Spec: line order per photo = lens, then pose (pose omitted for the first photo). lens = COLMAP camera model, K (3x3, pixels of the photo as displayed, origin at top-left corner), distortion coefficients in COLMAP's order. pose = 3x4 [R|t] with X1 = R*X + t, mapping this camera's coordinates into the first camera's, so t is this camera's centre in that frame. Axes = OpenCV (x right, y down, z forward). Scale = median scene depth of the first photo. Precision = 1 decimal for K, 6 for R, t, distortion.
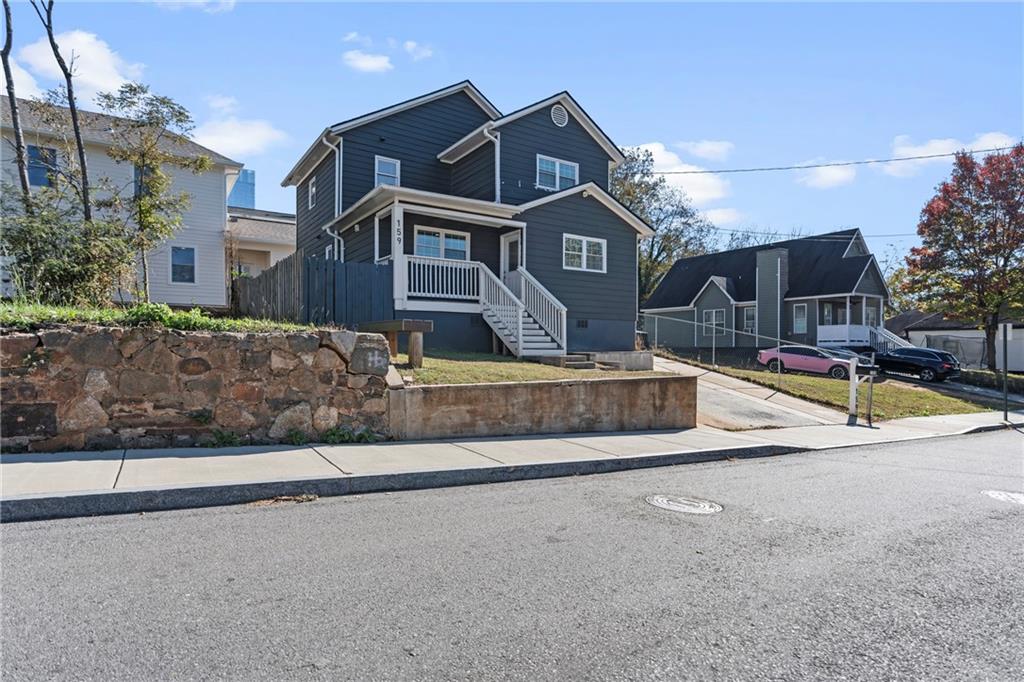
lens RADIAL K [[583.9, 0, 512.0], [0, 583.9, 341.0], [0, 0, 1]] dist [-0.002002, -0.001322]
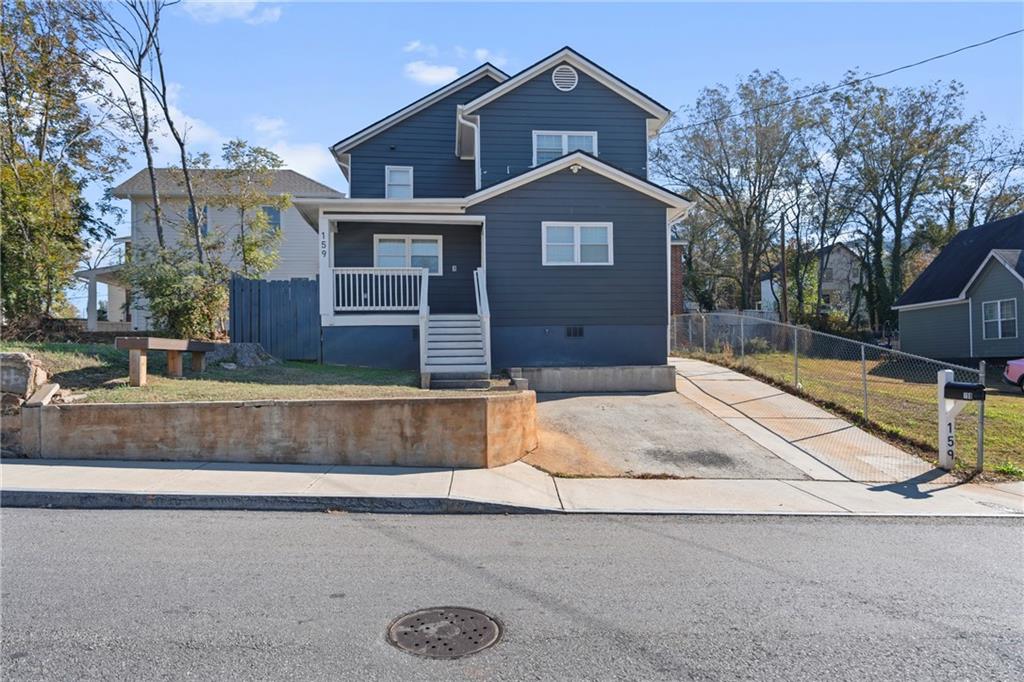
lens RADIAL K [[633.7, 0, 512.0], [0, 633.7, 352.1], [0, 0, 1]] dist [0.000297, 0.001977]
pose [[0.863841, -0.027298, -0.503024, 0.798976], [0.021781, 0.999621, -0.016843, 0.018067], [0.503293, 0.003594, 0.864108, 0.349938]]
